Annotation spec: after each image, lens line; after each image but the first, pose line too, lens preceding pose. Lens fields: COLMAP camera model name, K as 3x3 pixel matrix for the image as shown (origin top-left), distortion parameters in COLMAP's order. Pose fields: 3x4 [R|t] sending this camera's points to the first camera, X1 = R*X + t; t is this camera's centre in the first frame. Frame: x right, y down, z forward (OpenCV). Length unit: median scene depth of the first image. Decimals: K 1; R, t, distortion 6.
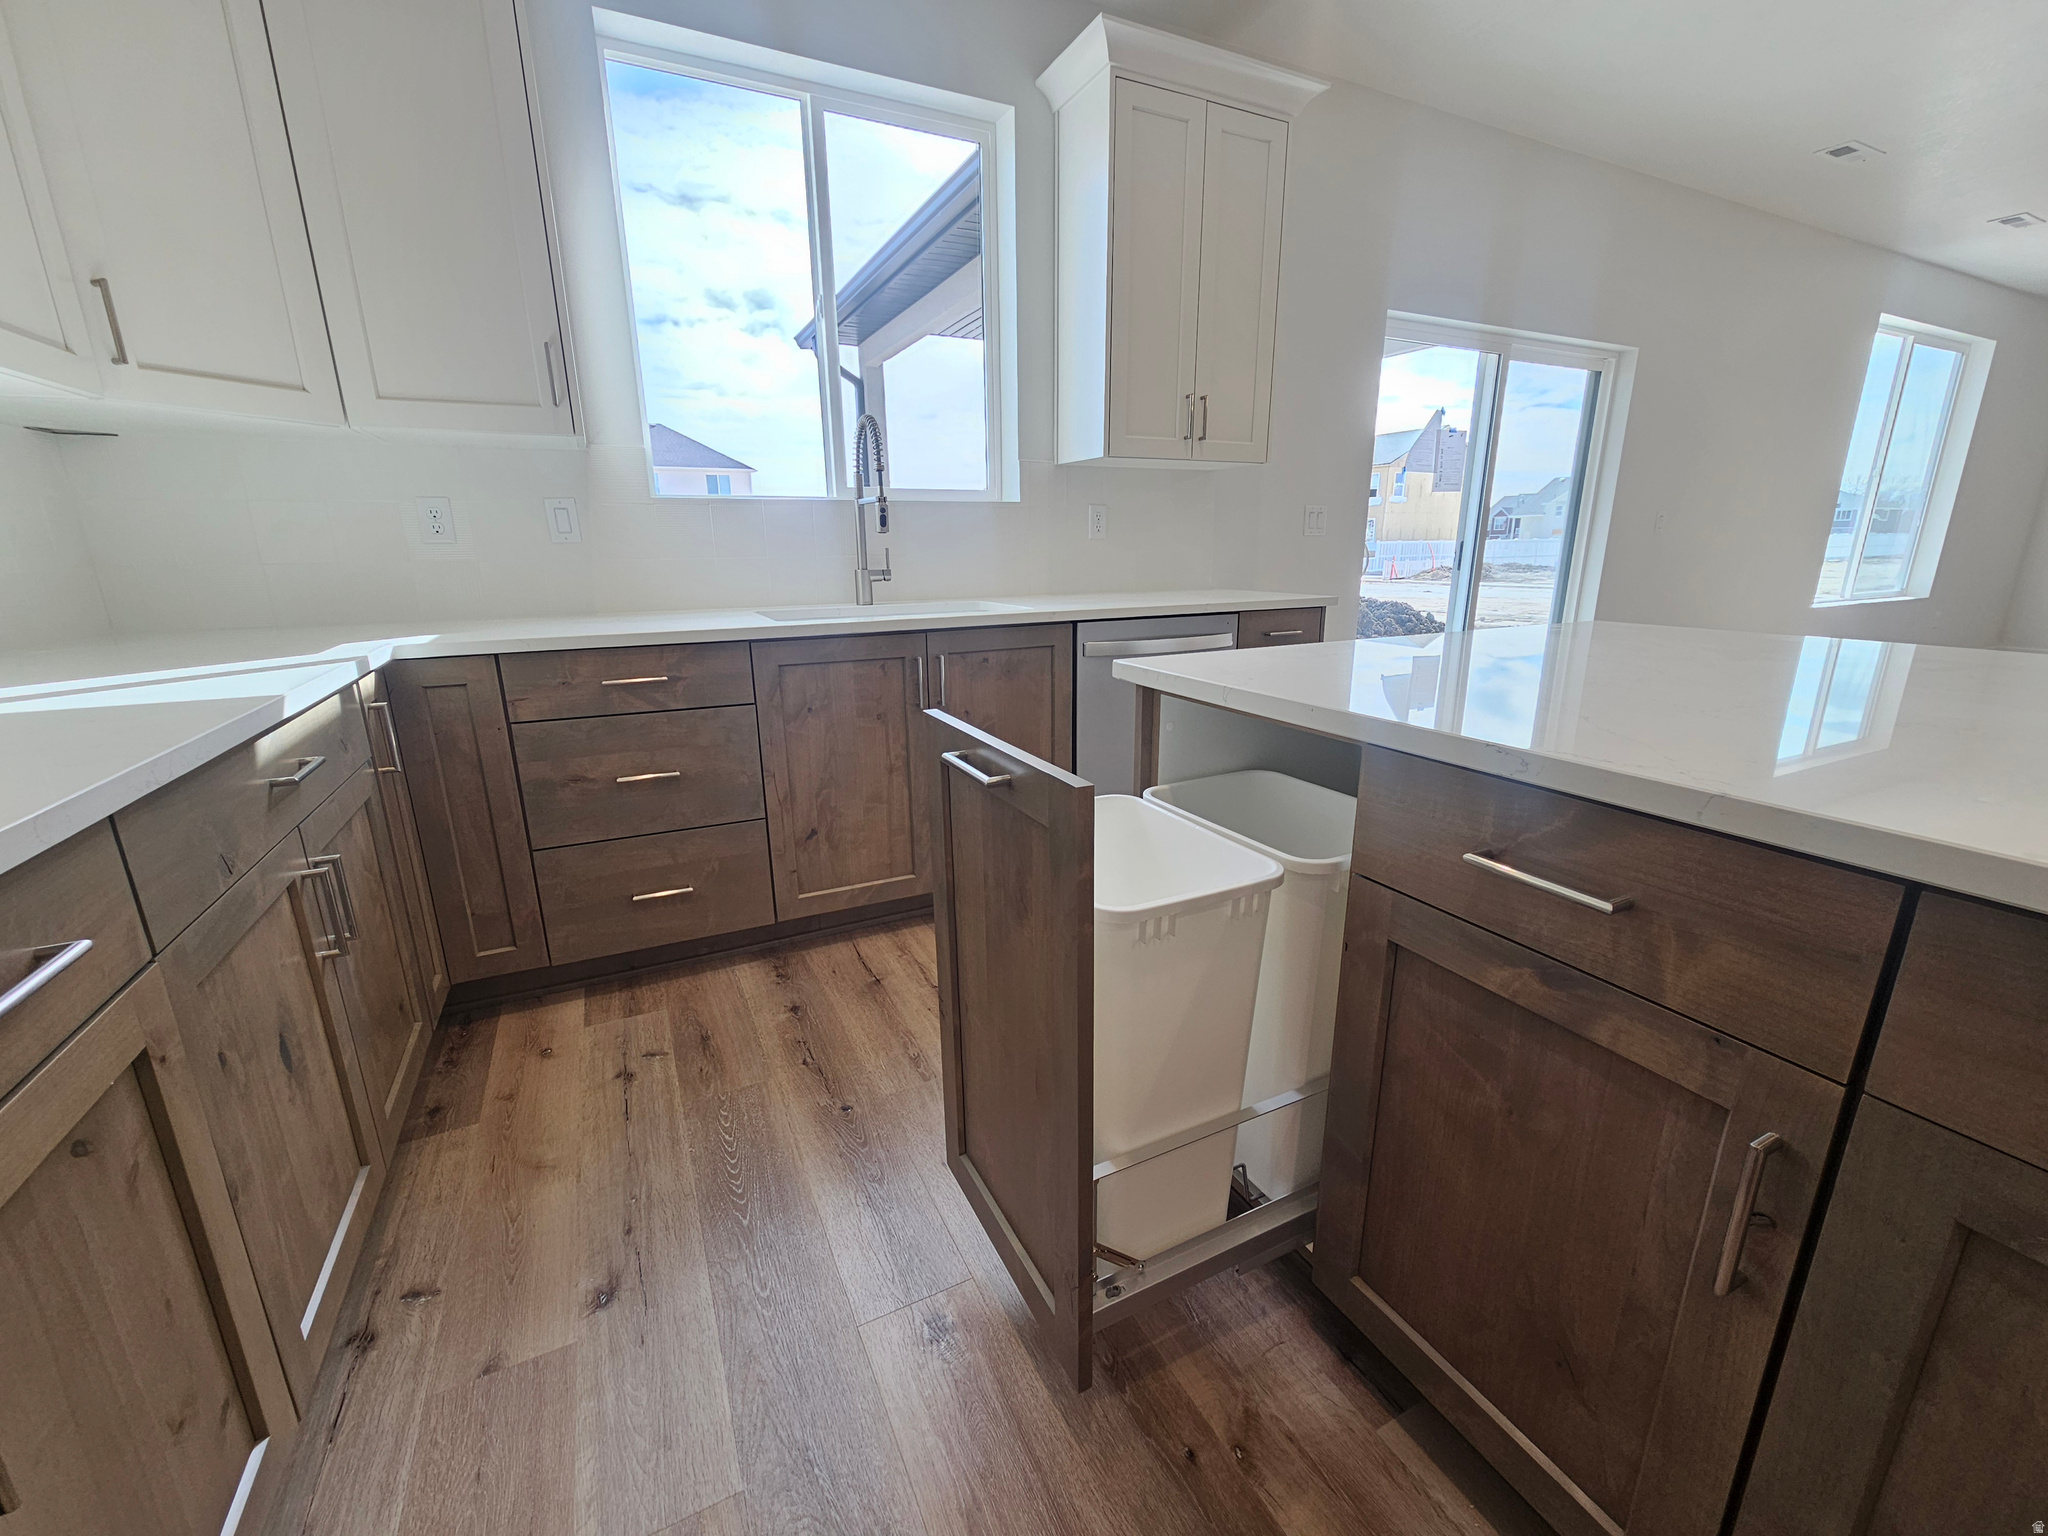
lens RADIAL K [[836.4, 0, 1029.9], [0, 836.4, 772.0], [0, 0, 1]] dist [-0.002085, 0.001201]
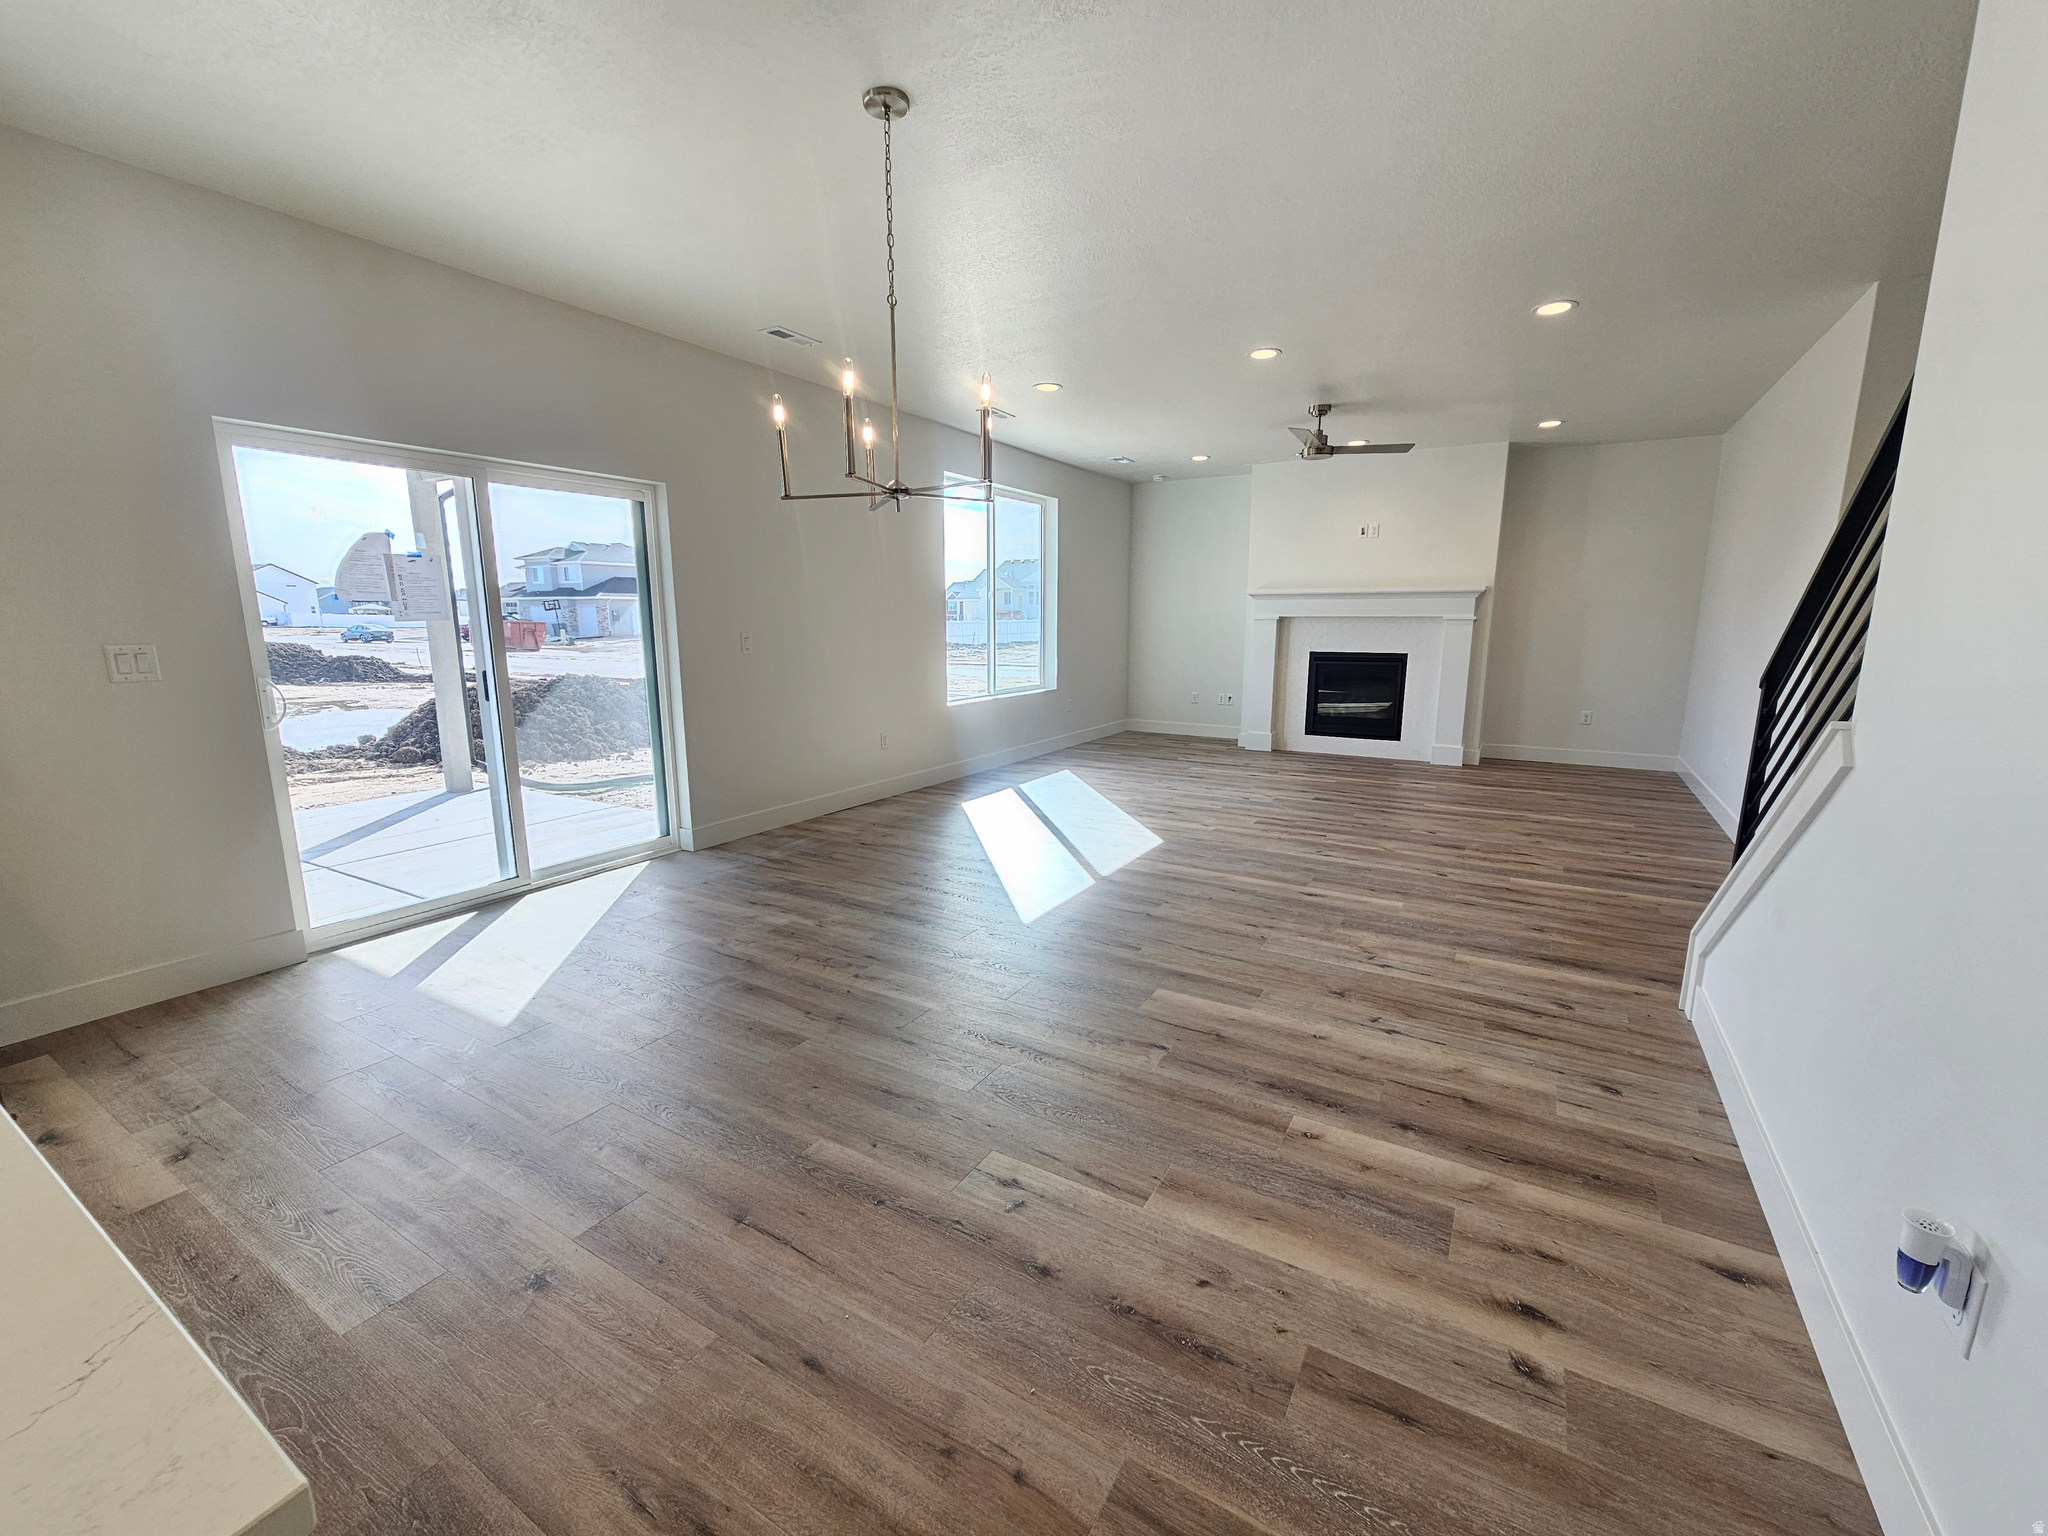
lens RADIAL K [[836.4, 0, 1029.9], [0, 836.4, 772.0], [0, 0, 1]] dist [-0.002085, 0.001201]
pose [[0.843011, -0.089728, 0.530359, 0.970349], [0.134247, 0.989884, -0.045914, -0.080673], [-0.520874, 0.109905, 0.846529, -0.136615]]
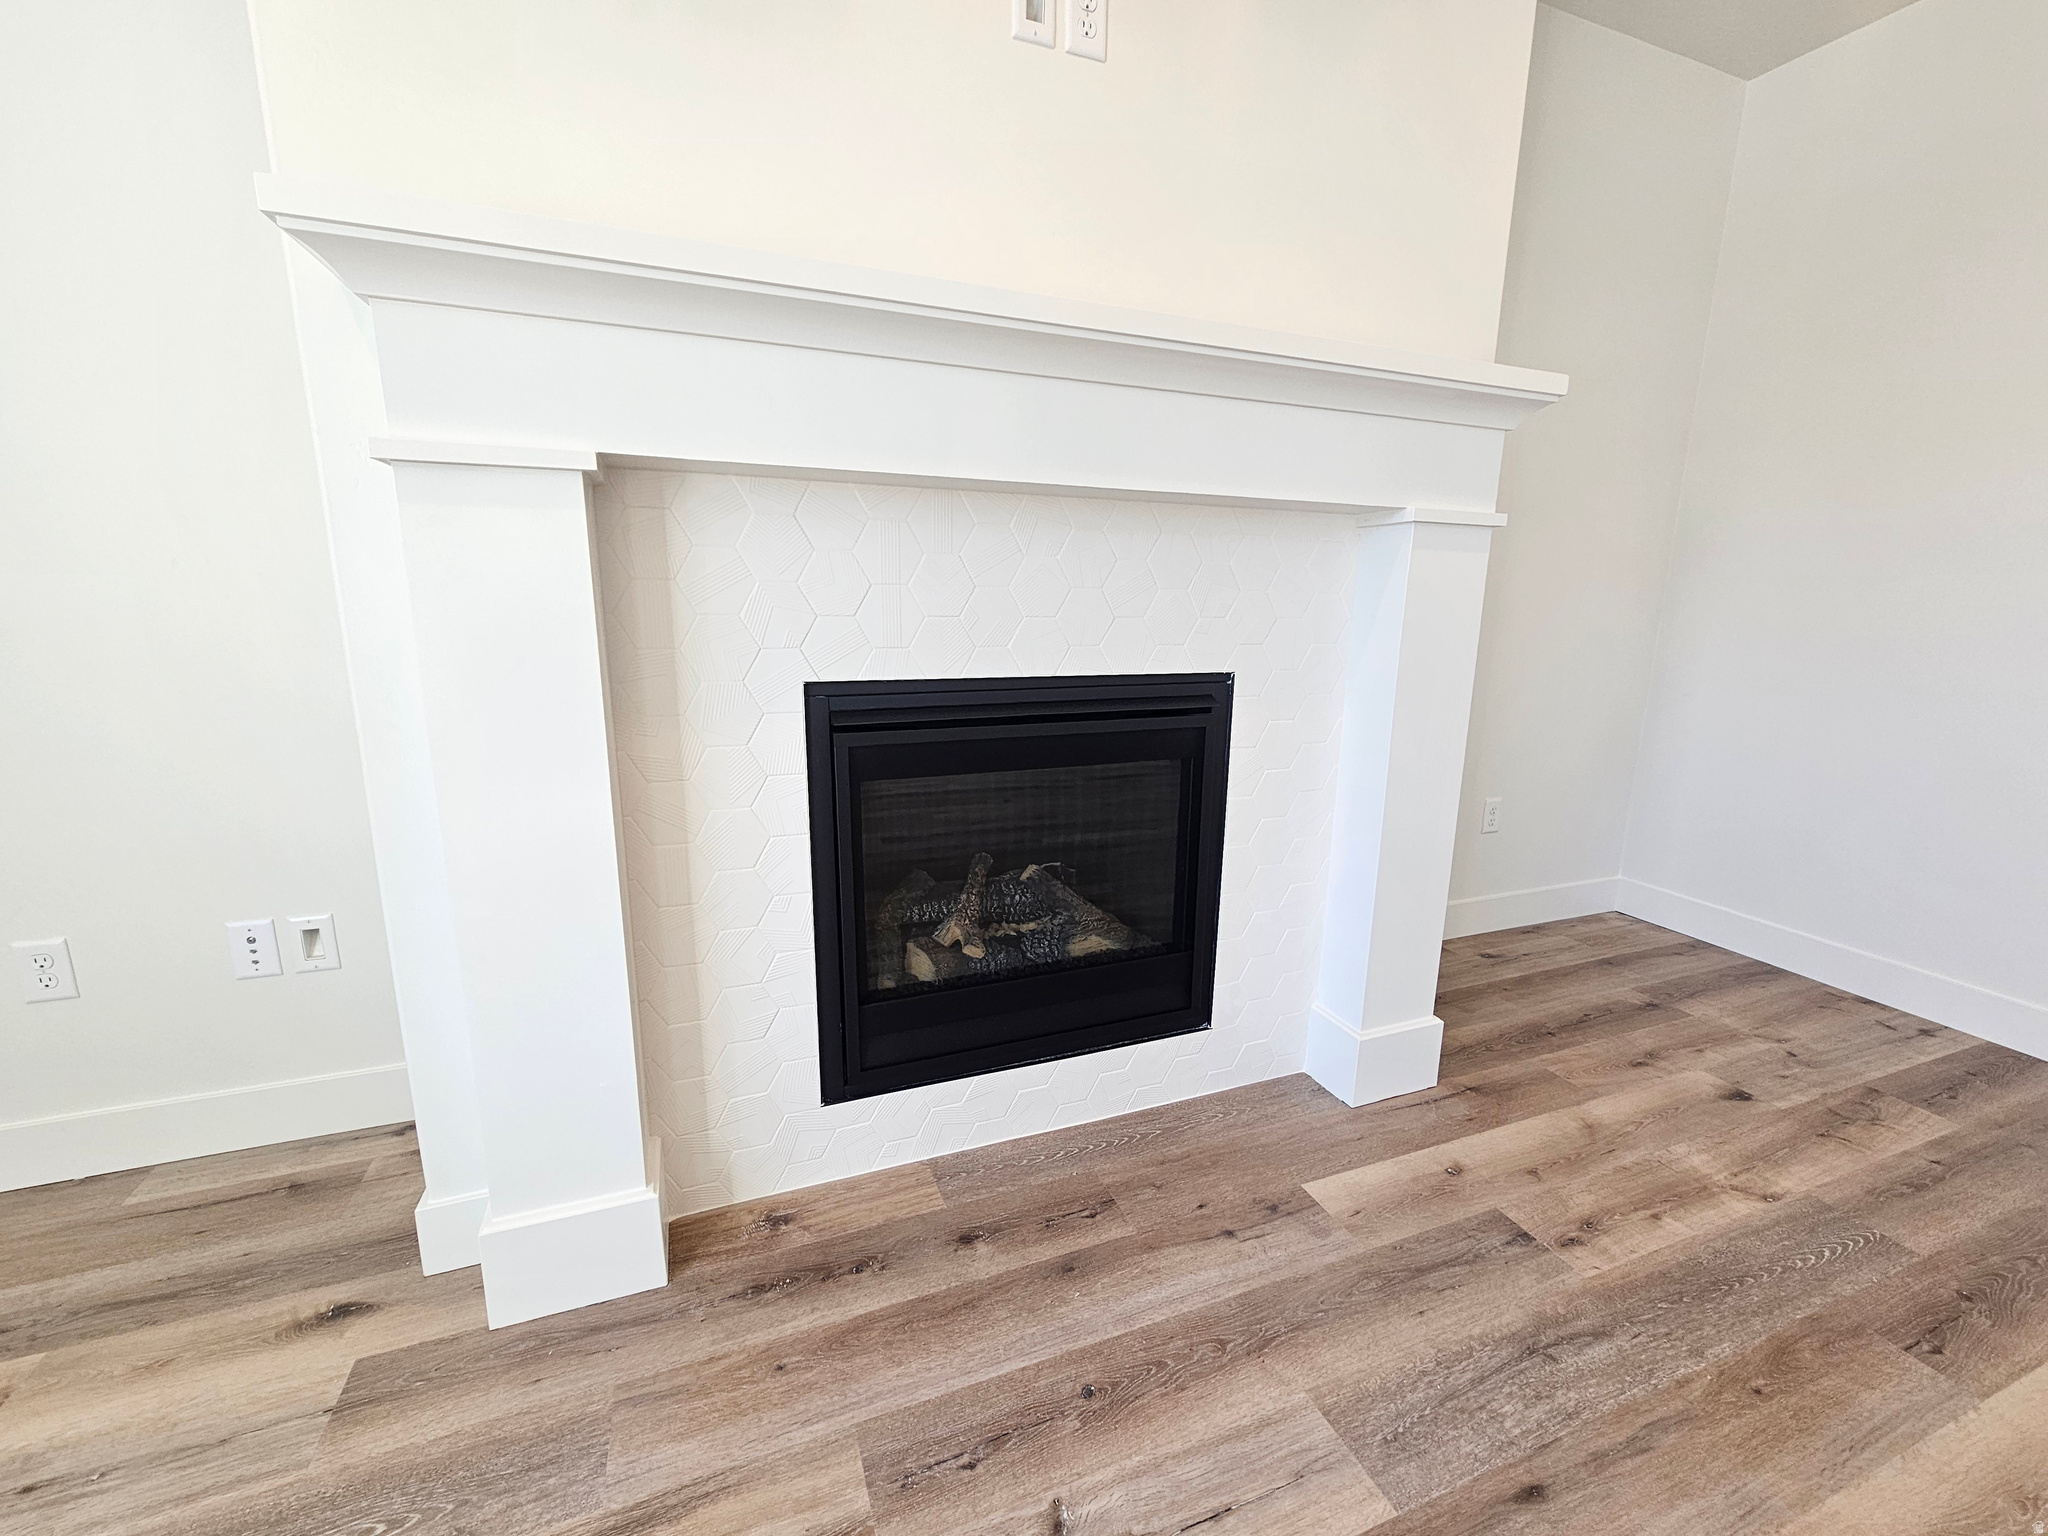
lens RADIAL K [[836.4, 0, 1029.9], [0, 836.4, 772.0], [0, 0, 1]] dist [-0.002085, 0.001201]
pose [[0.094257, -0.198343, 0.975590, 3.265097], [0.245545, 0.954310, 0.170293, -0.586922], [-0.964792, 0.223500, 0.138652, 1.935730]]
